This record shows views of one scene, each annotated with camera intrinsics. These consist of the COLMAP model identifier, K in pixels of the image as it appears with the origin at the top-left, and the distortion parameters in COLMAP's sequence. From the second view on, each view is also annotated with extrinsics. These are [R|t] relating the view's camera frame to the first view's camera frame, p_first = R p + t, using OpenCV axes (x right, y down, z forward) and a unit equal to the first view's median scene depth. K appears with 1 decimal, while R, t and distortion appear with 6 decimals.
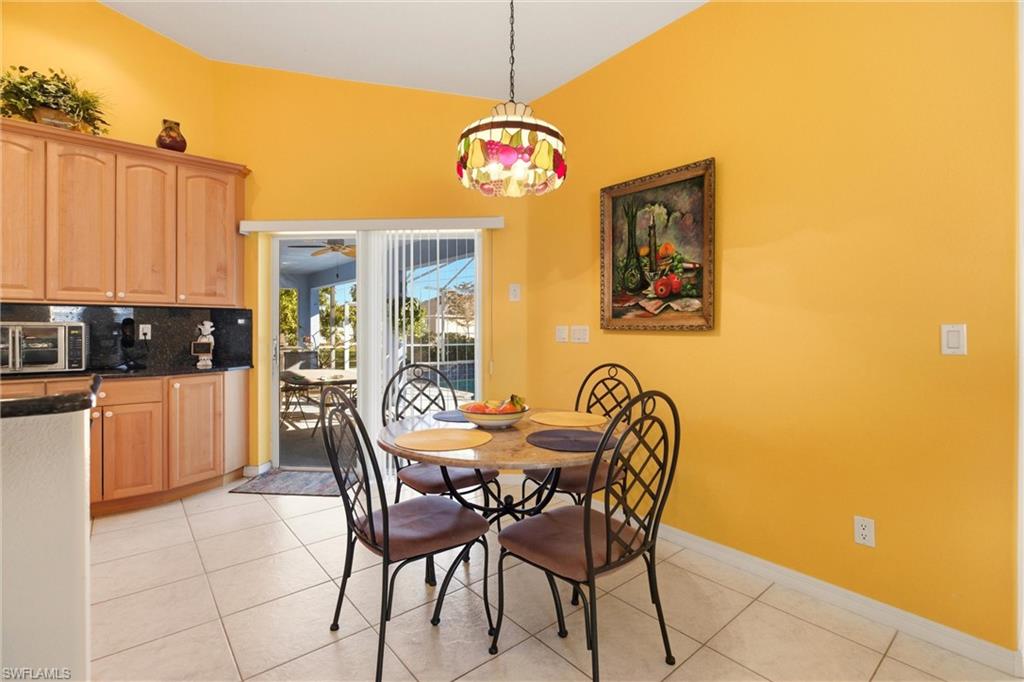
lens RADIAL K [[465.6, 0, 515.4], [0, 465.6, 330.2], [0, 0, 1]] dist [-0.008382, 0.000697]
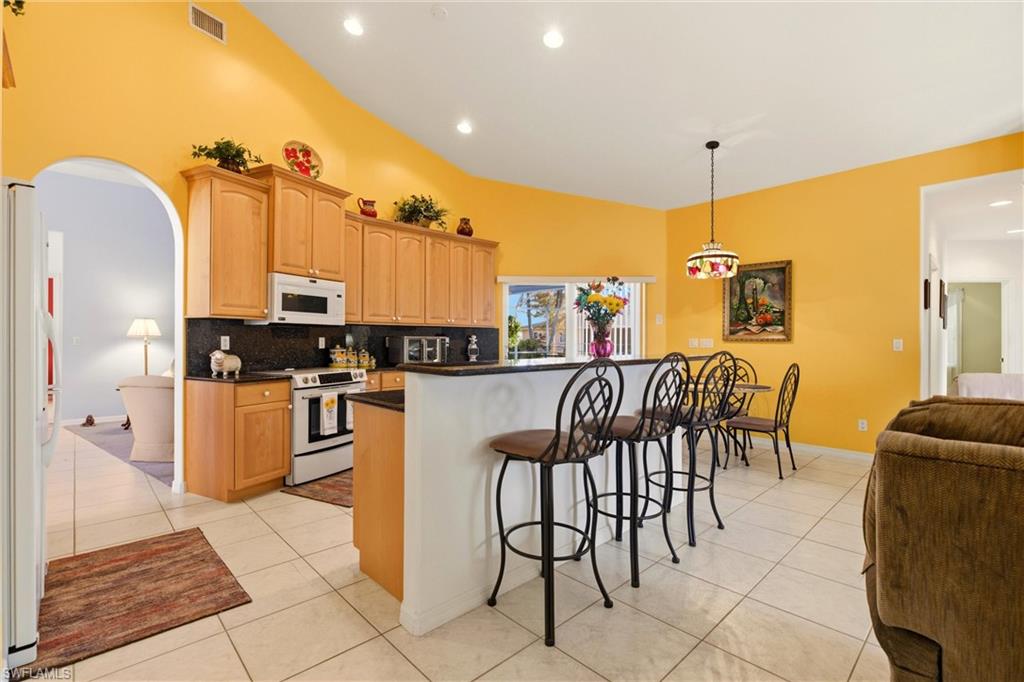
lens RADIAL K [[465.6, 0, 512.7], [0, 465.6, 340.4], [0, 0, 1]] dist [-0.008382, 0.000697]
pose [[0.998258, 0.000738, 0.058991, -0.844829], [-0.000708, 1.000000, -0.000521, -0.001539], [-0.058992, 0.000479, 0.998258, -0.909023]]
